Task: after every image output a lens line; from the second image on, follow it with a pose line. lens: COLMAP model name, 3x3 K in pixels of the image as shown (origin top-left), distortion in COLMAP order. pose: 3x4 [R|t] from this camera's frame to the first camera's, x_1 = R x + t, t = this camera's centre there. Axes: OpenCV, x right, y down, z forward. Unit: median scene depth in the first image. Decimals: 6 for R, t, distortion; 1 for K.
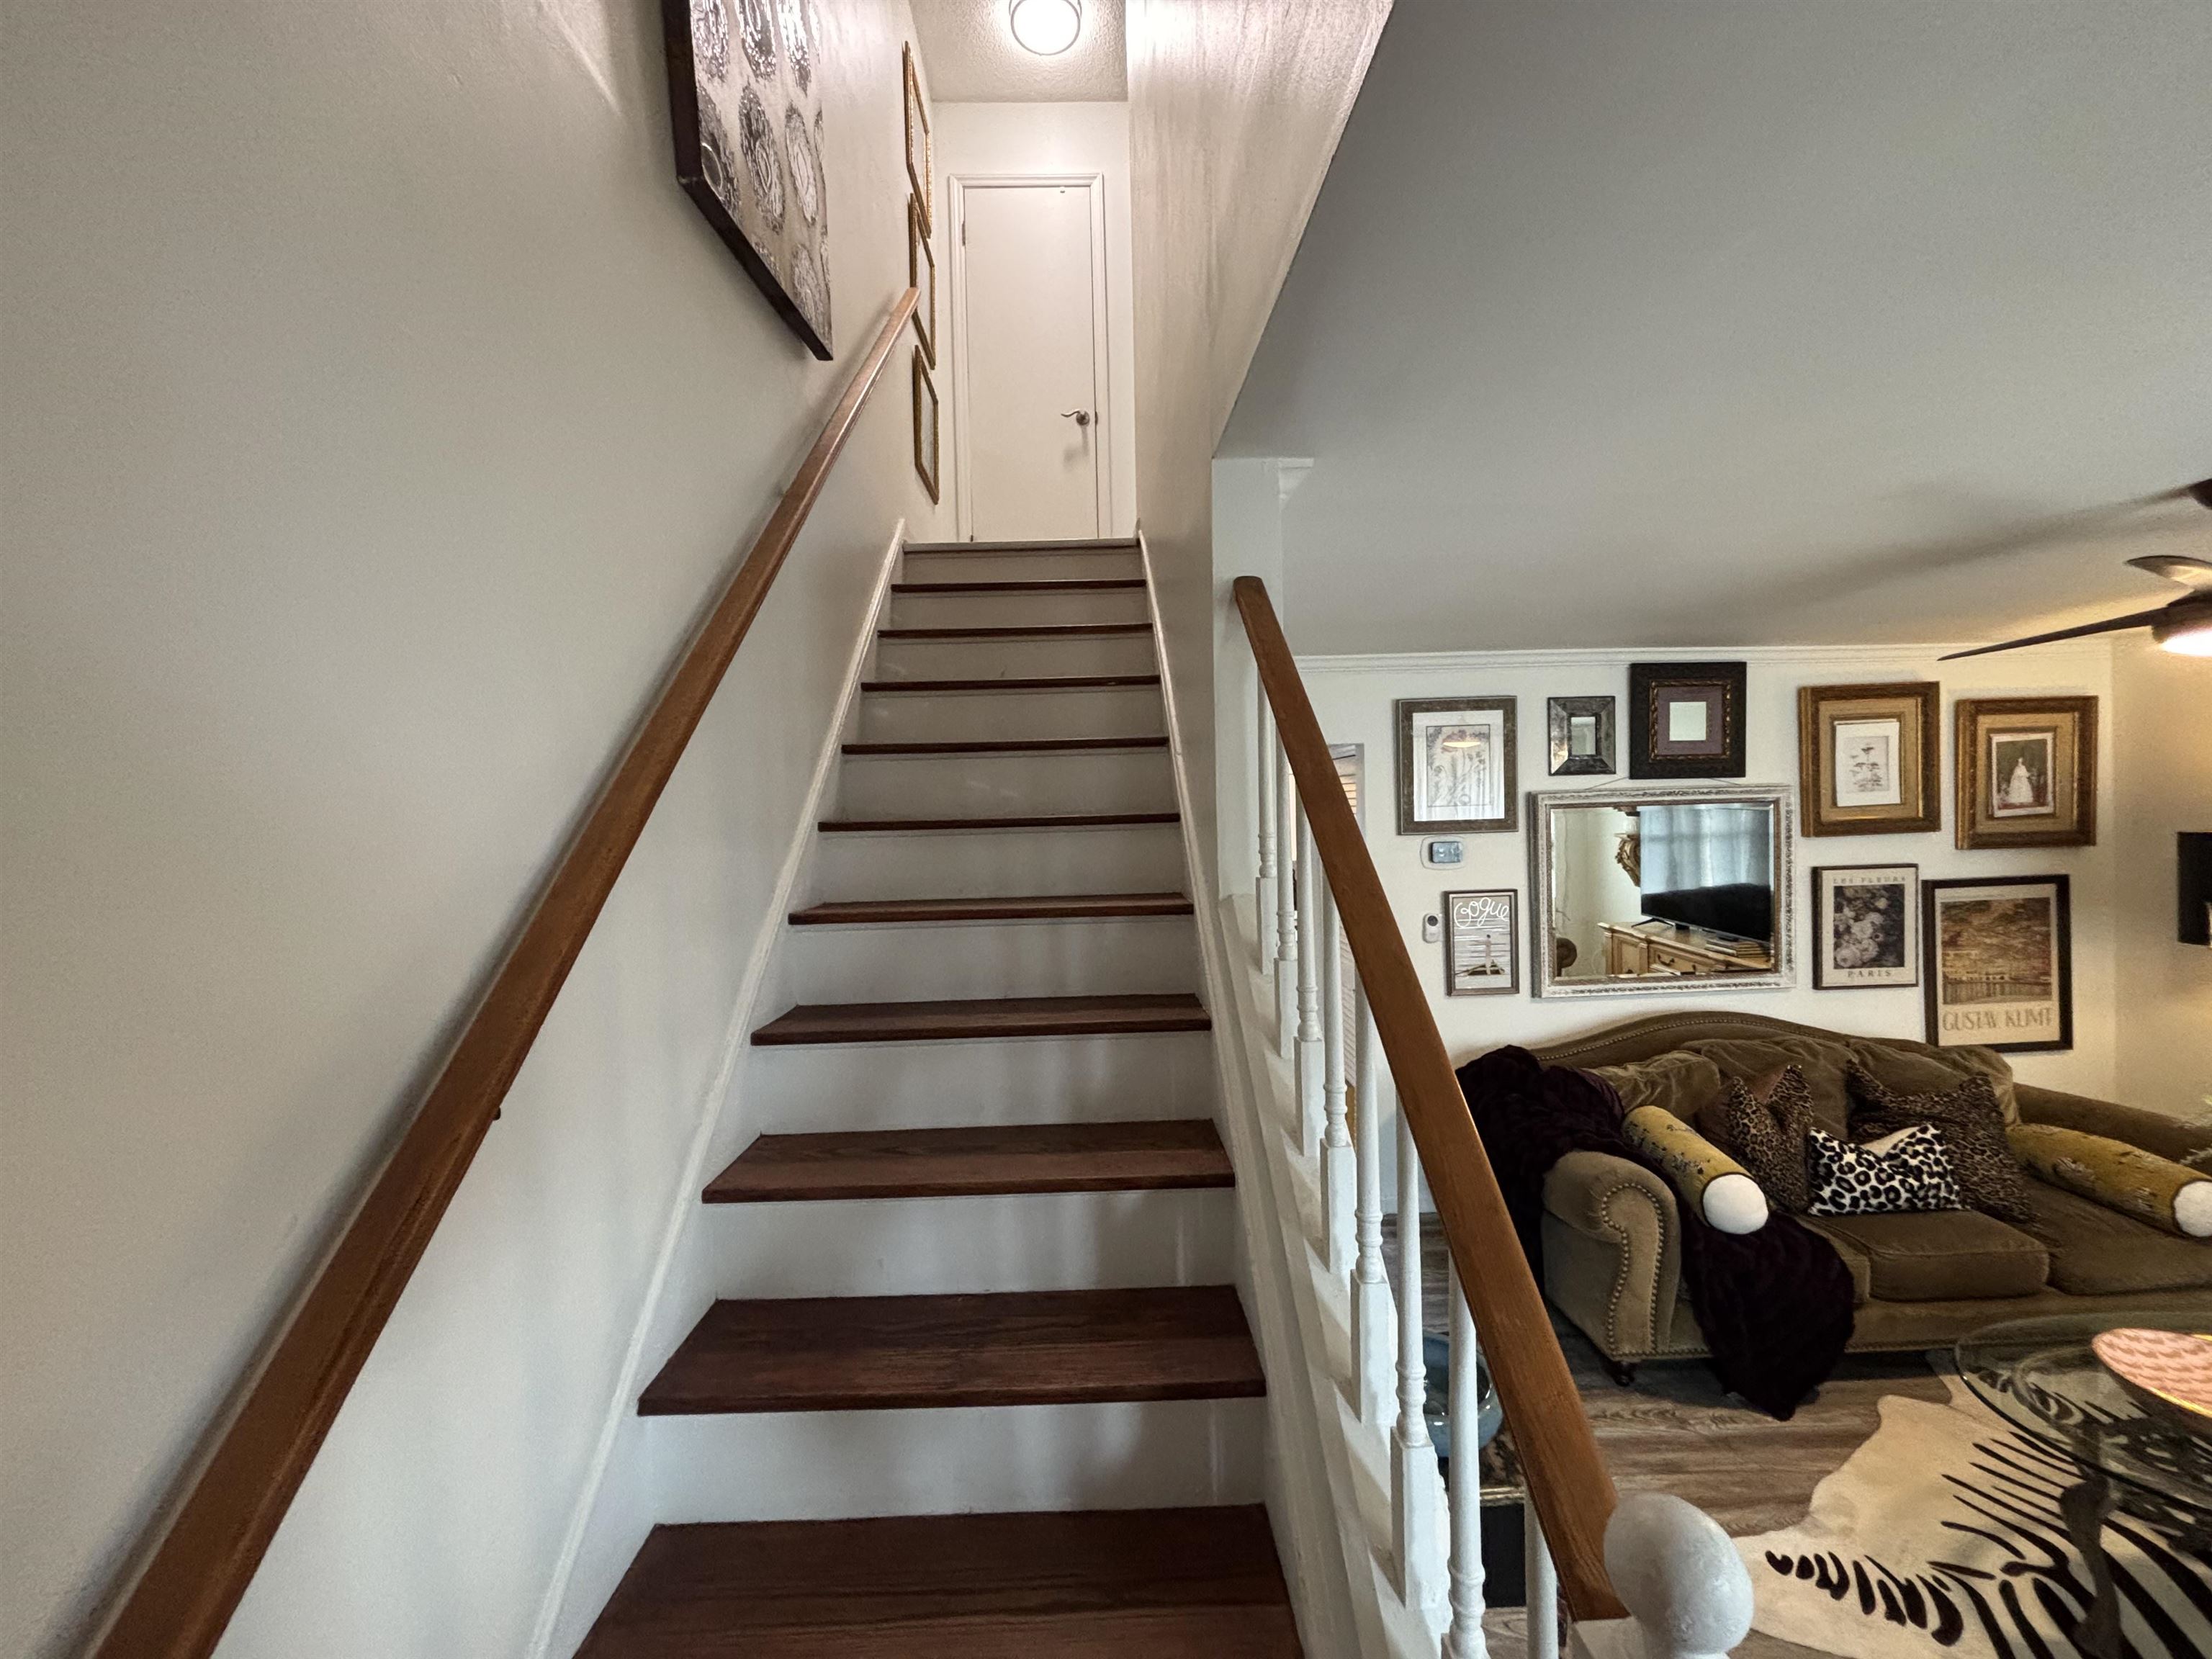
lens RADIAL K [[881.8, 0, 1095.6], [0, 881.8, 833.6], [0, 0, 1]] dist [0.002365, -0.002393]
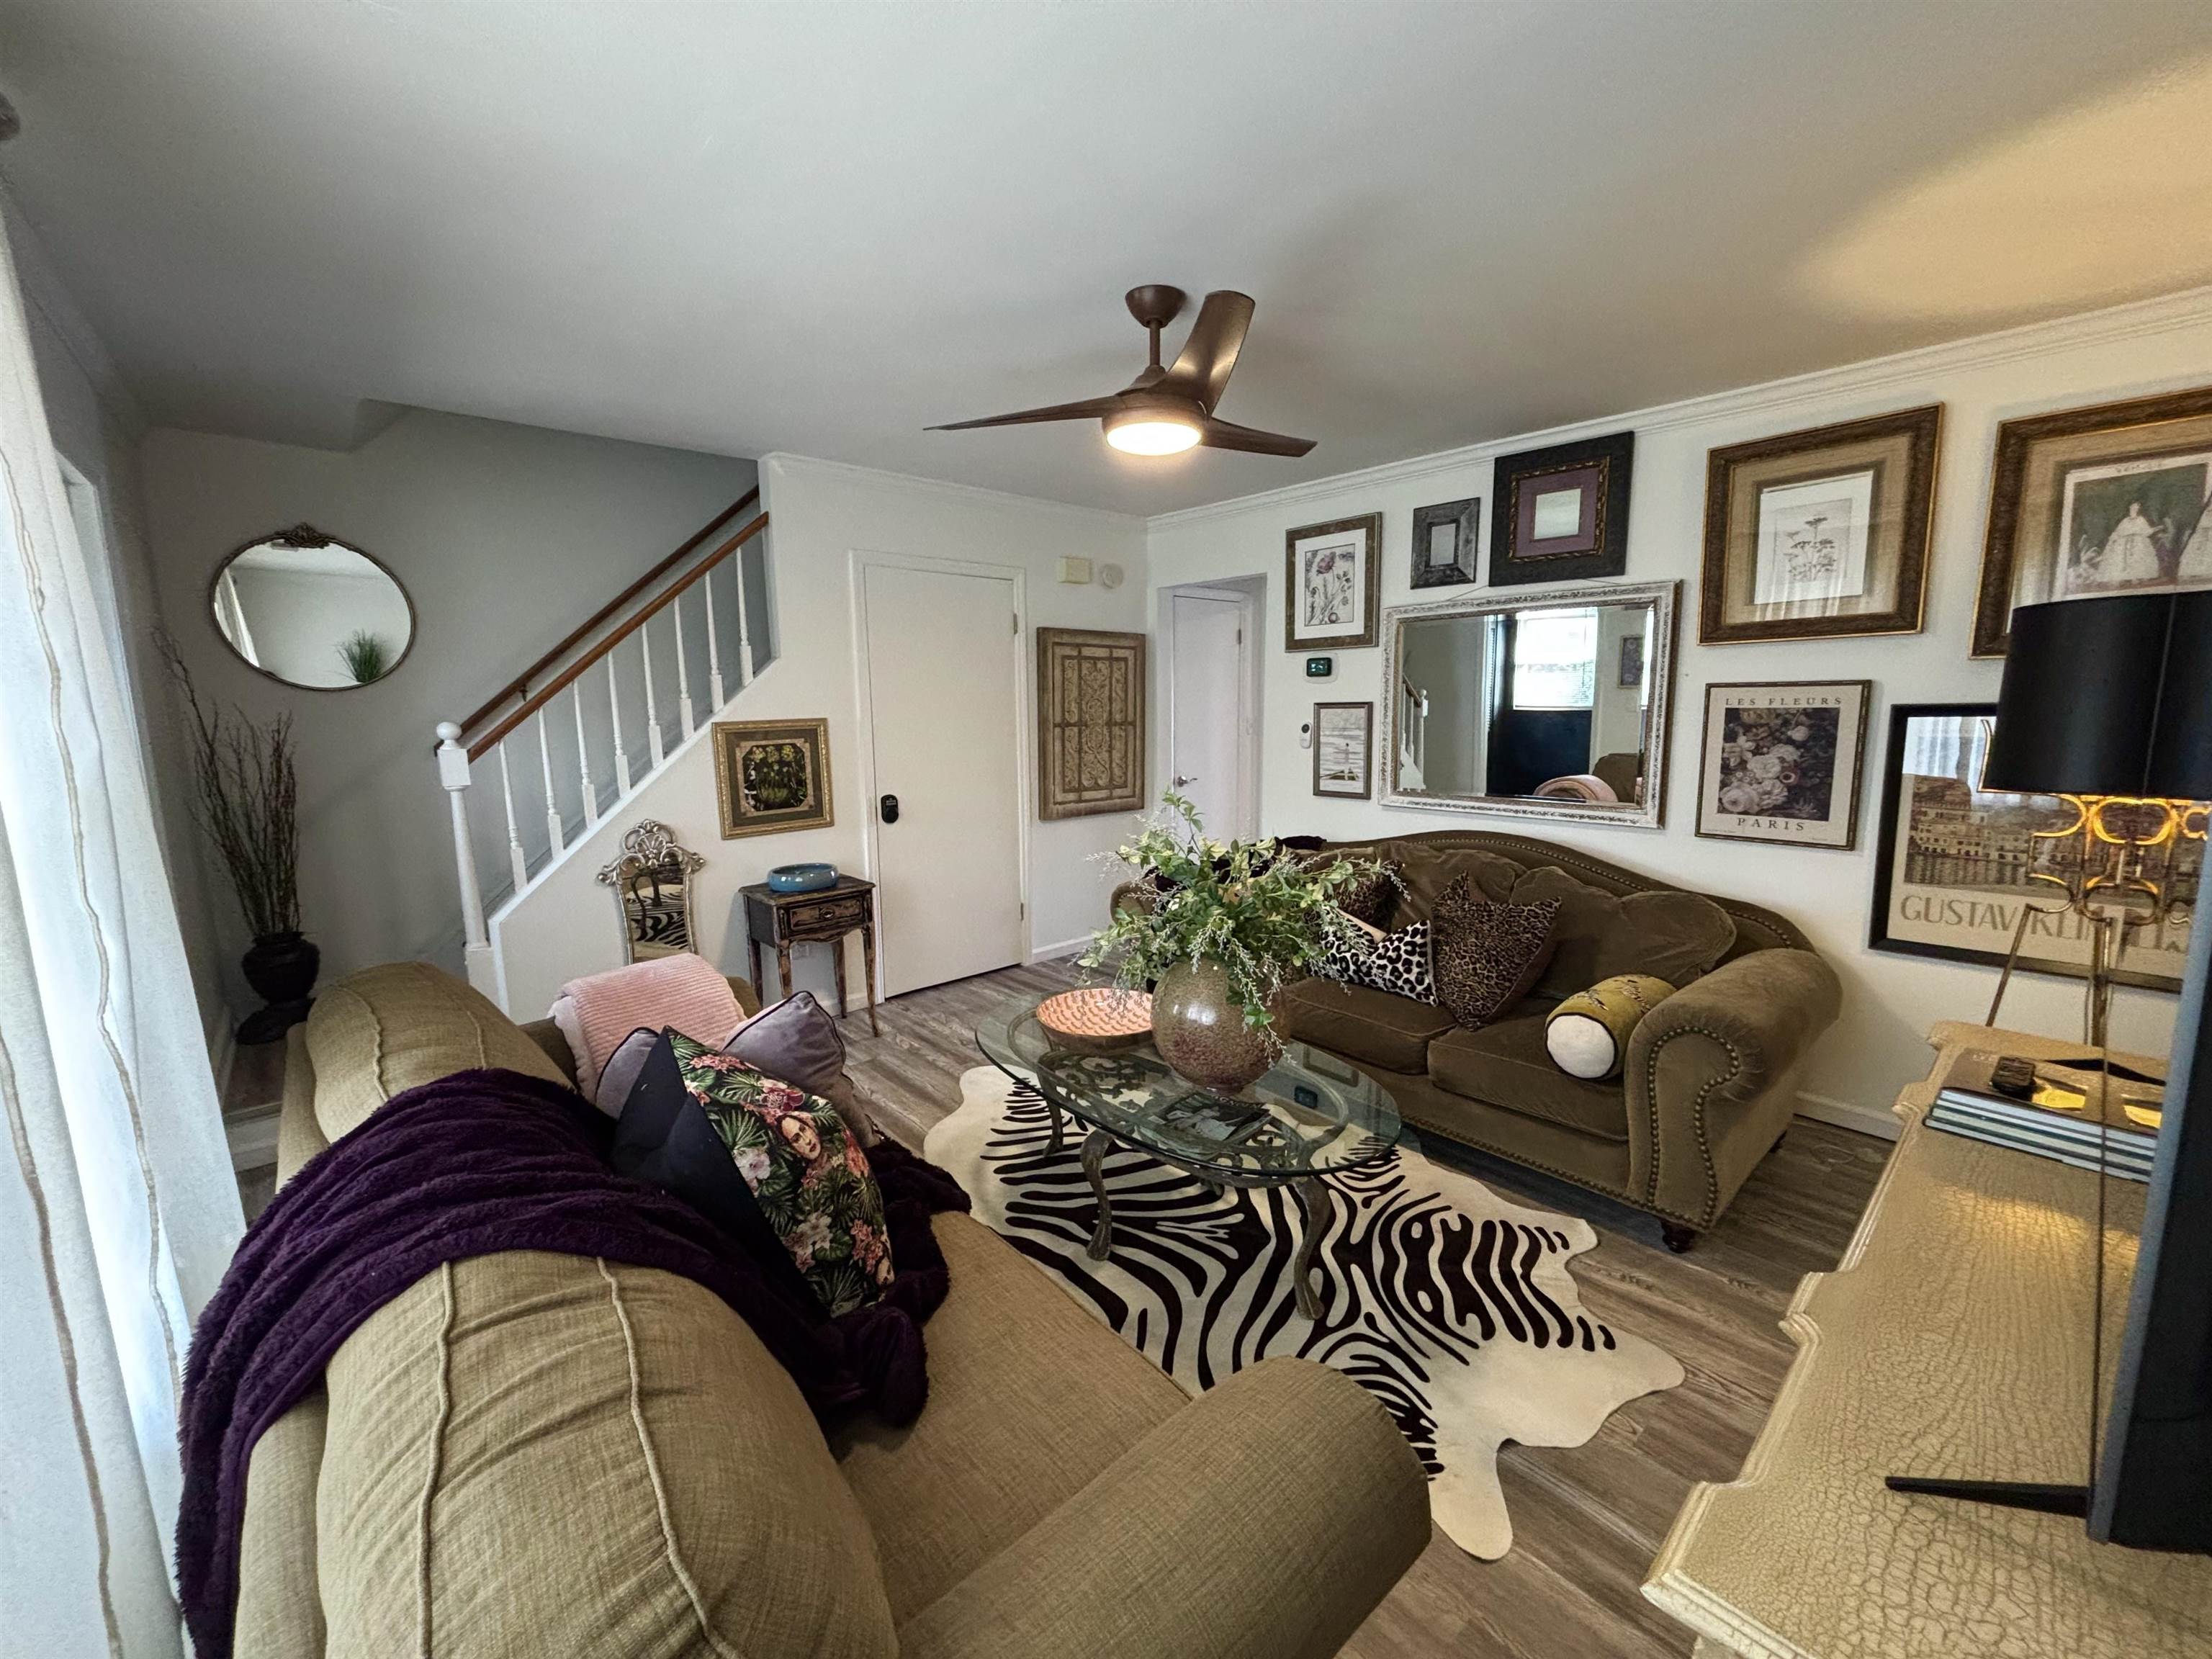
lens RADIAL K [[881.8, 0, 1115.6], [0, 881.8, 842.5], [0, 0, 1]] dist [0.002365, -0.002393]
pose [[0.653993, 0.141846, -0.743083, 1.096348], [-0.026531, 0.985960, 0.164858, 0.063182], [0.756035, -0.088102, 0.648574, 0.062299]]
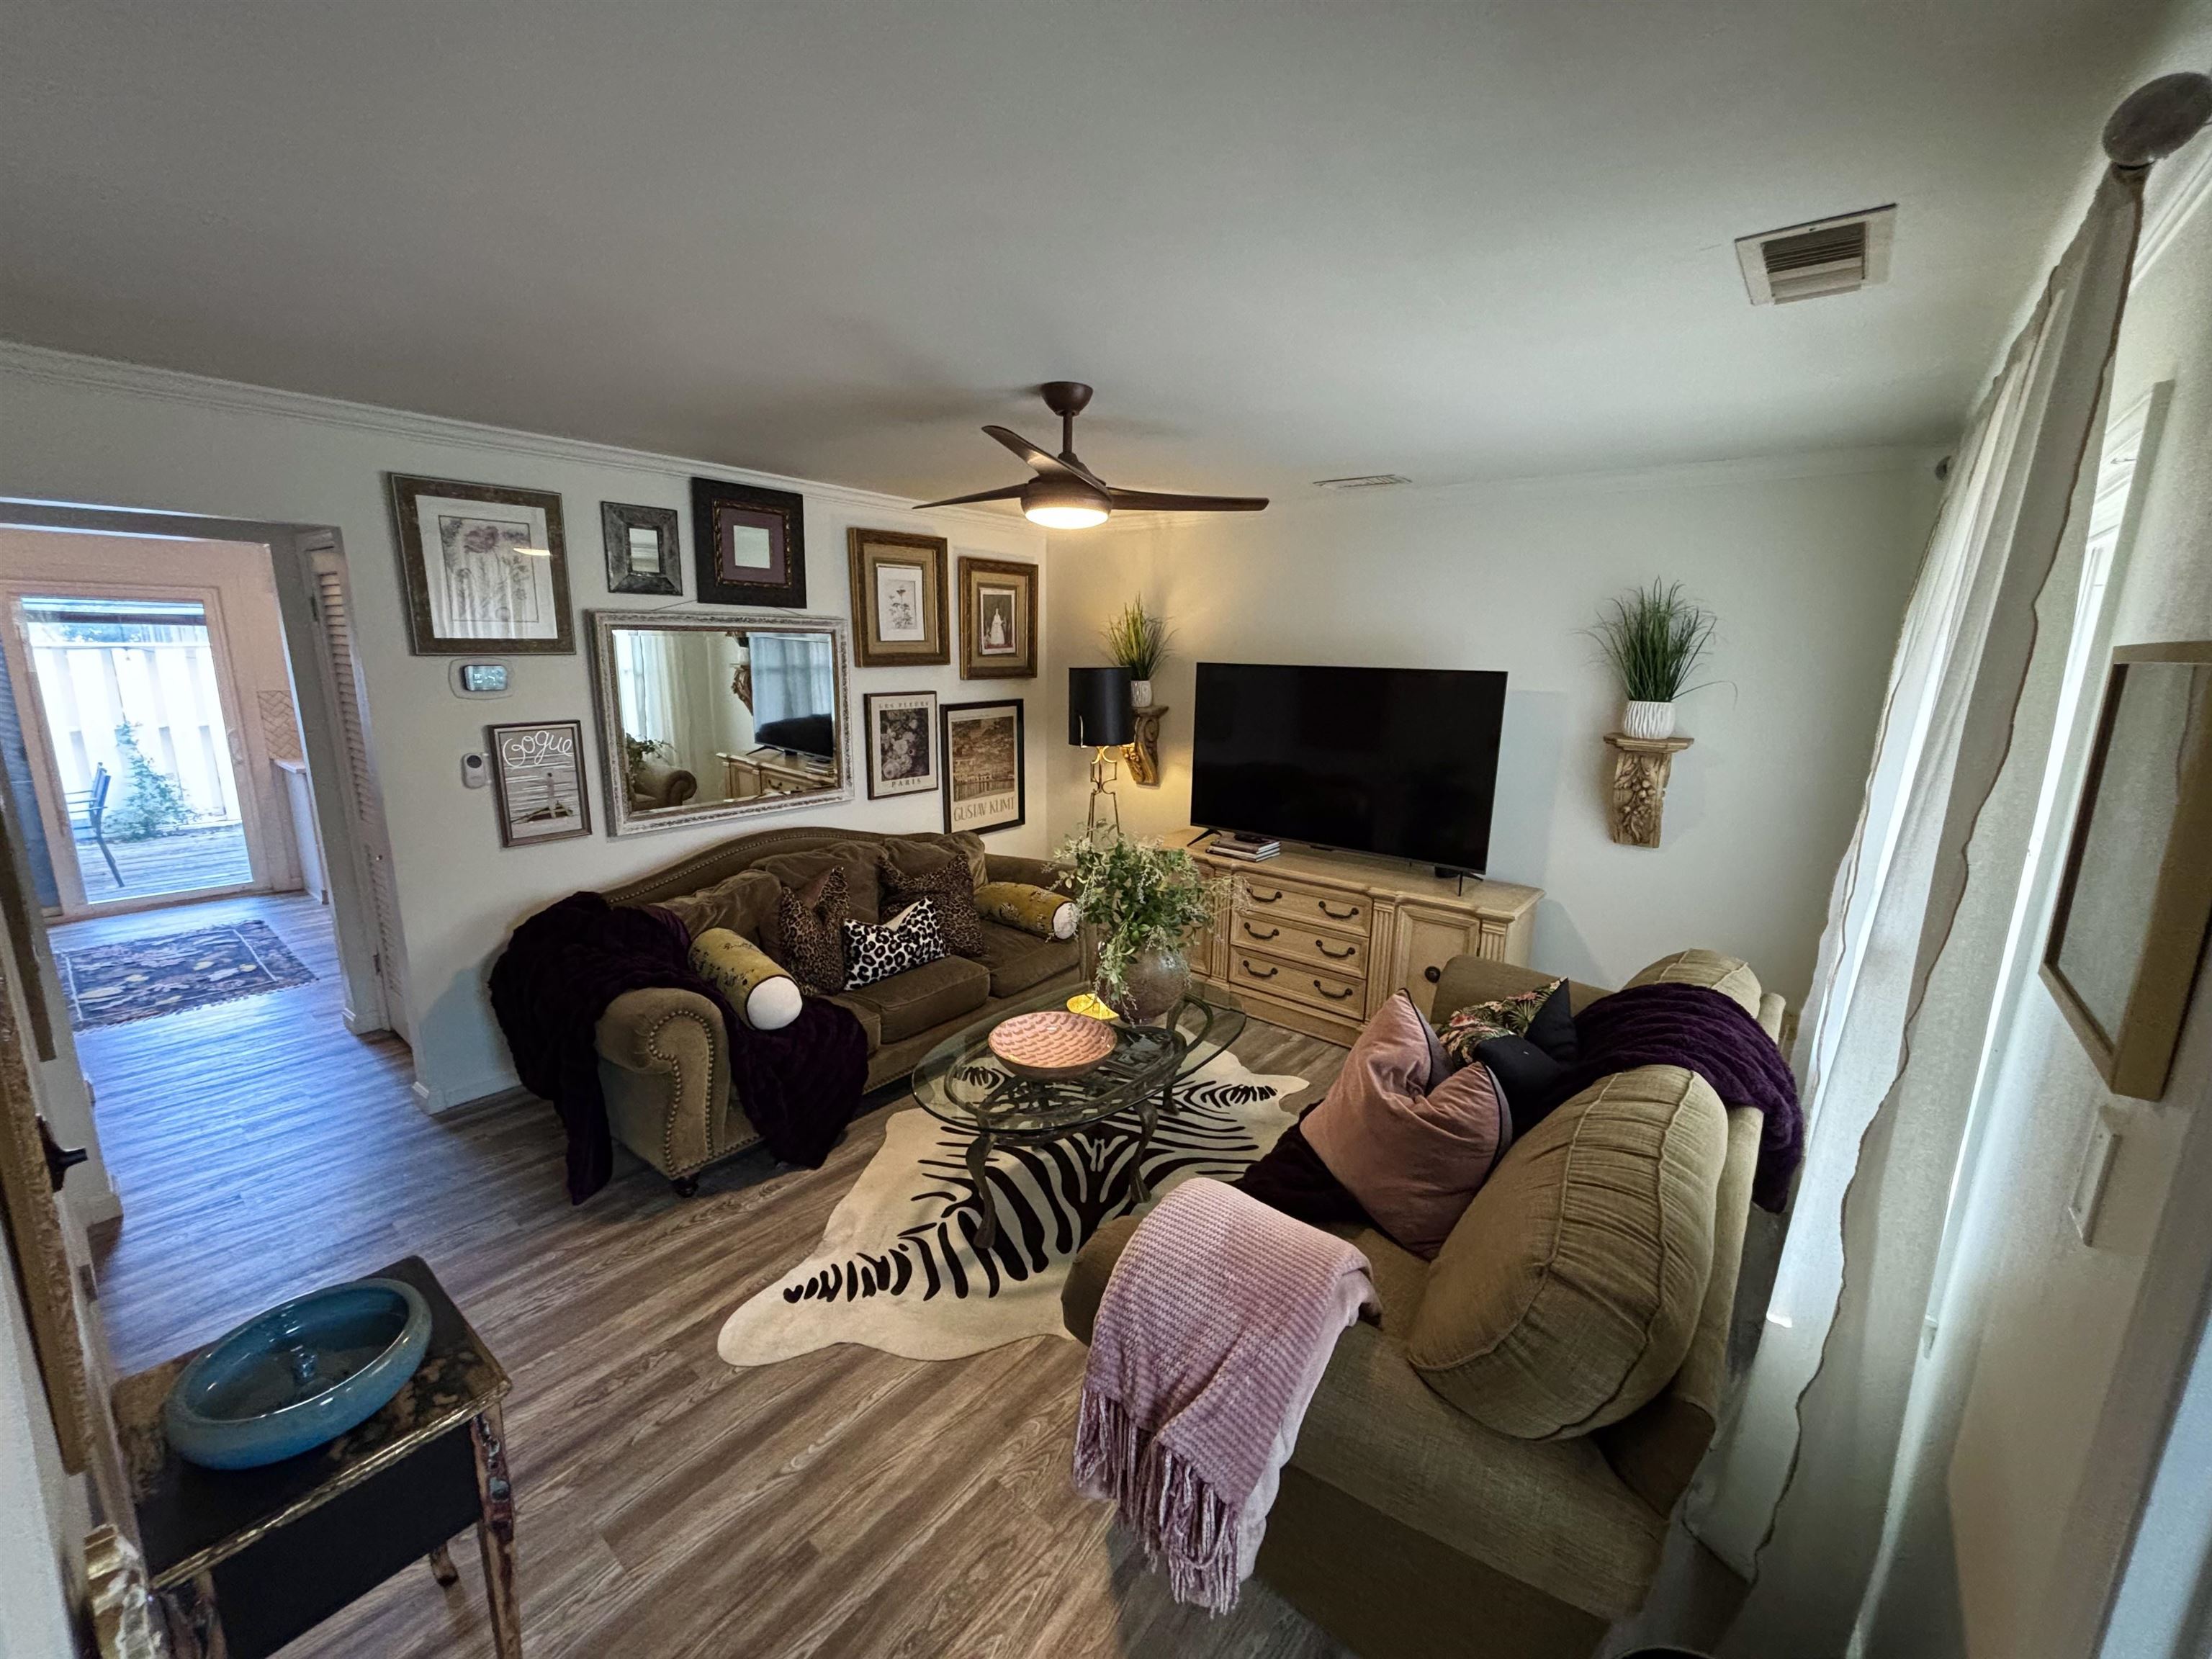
lens RADIAL K [[881.8, 0, 1110.8], [0, 881.8, 834.5], [0, 0, 1]] dist [0.002365, -0.002393]
pose [[0.638455, -0.126014, 0.759273, 0.127173], [-0.017273, 0.983911, 0.177821, 0.008577], [-0.769465, -0.126646, 0.626007, 0.013633]]
